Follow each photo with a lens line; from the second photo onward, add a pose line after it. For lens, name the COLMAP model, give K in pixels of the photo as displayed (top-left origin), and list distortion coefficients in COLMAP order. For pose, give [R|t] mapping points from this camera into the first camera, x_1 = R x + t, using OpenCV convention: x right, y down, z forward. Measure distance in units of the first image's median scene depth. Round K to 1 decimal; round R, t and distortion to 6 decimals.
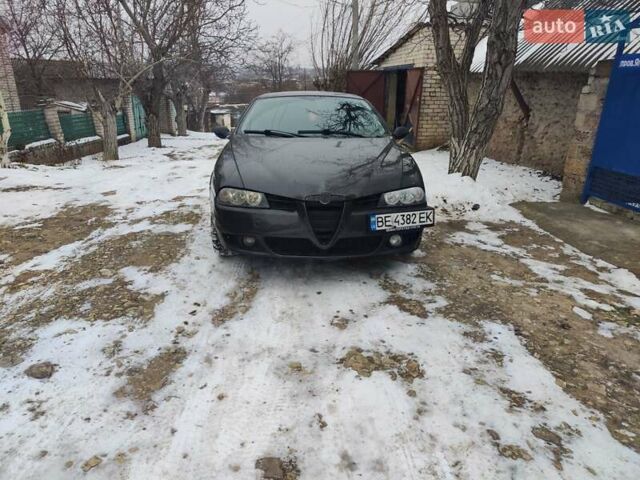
lens RADIAL K [[452.9, 0, 319.1], [0, 452.9, 235.5], [0, 0, 1]] dist [0.005223, 0.000984]
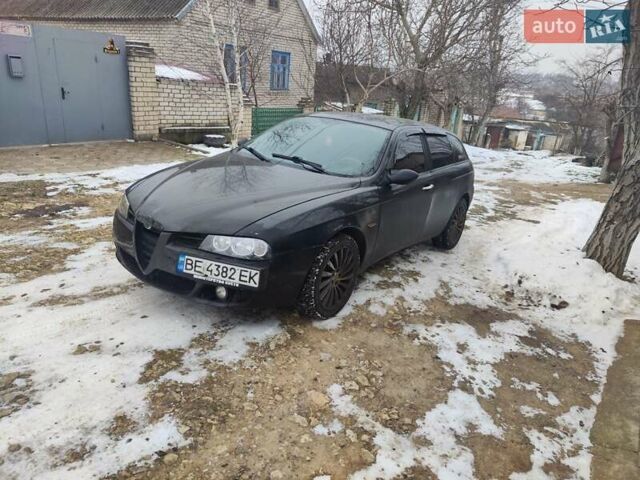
lens RADIAL K [[454.9, 0, 320.0], [0, 454.9, 240.0], [0, 0, 1]] dist [0.009622, -0.000577]
pose [[0.769994, 0.264851, -0.580485, 0.775046], [-0.270176, 0.959530, 0.079413, -0.199872], [0.578026, 0.095686, 0.810389, 0.393514]]
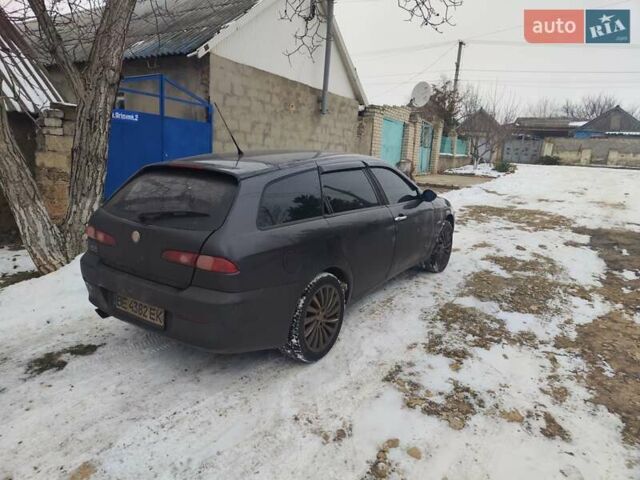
lens RADIAL K [[452.9, 0, 319.1], [0, 452.9, 235.5], [0, 0, 1]] dist [0.005223, 0.000984]
pose [[-0.804367, -0.153255, 0.574026, -0.828771], [0.129668, 0.897585, 0.421340, -0.819361], [-0.579810, 0.413345, -0.702116, 2.561034]]
